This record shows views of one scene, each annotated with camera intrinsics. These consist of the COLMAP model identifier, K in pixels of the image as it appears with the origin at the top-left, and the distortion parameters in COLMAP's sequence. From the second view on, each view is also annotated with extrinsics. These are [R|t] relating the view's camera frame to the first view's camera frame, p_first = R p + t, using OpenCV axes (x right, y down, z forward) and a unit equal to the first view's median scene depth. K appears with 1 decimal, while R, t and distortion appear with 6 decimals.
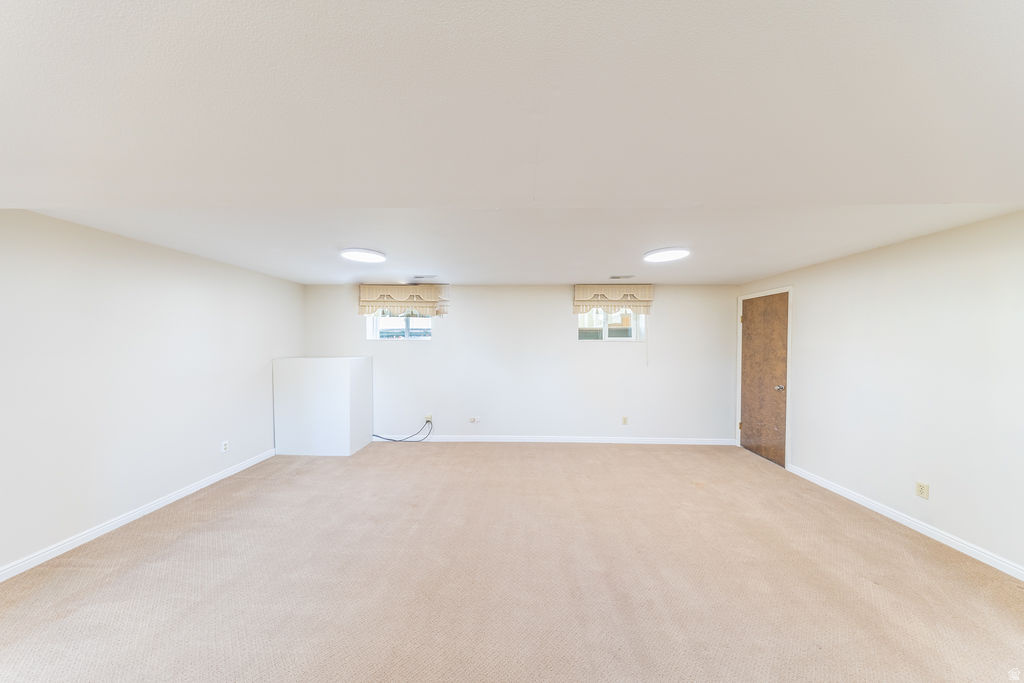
lens RADIAL K [[297.4, 0, 515.3], [0, 297.4, 341.7], [0, 0, 1]] dist [0.001885, -0.000764]
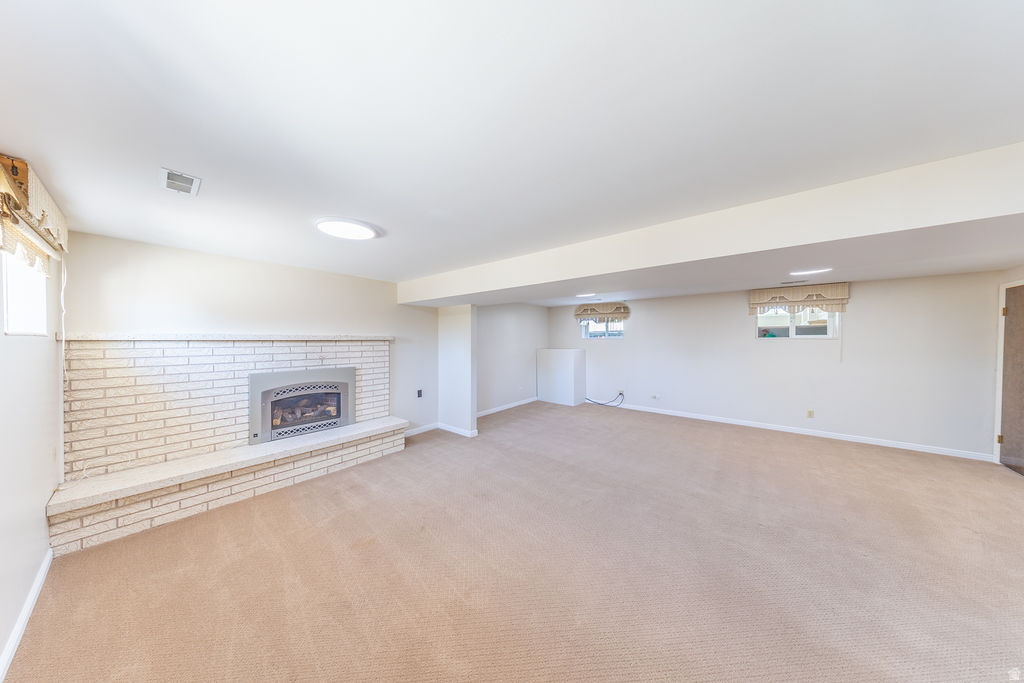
lens RADIAL K [[297.4, 0, 512.5], [0, 297.4, 344.7], [0, 0, 1]] dist [0.001885, -0.000764]
pose [[0.791040, 0.007391, -0.611719, 0.181766], [-0.000553, 0.999935, 0.011367, 0.007745], [0.611764, -0.008654, 0.790993, -0.490923]]
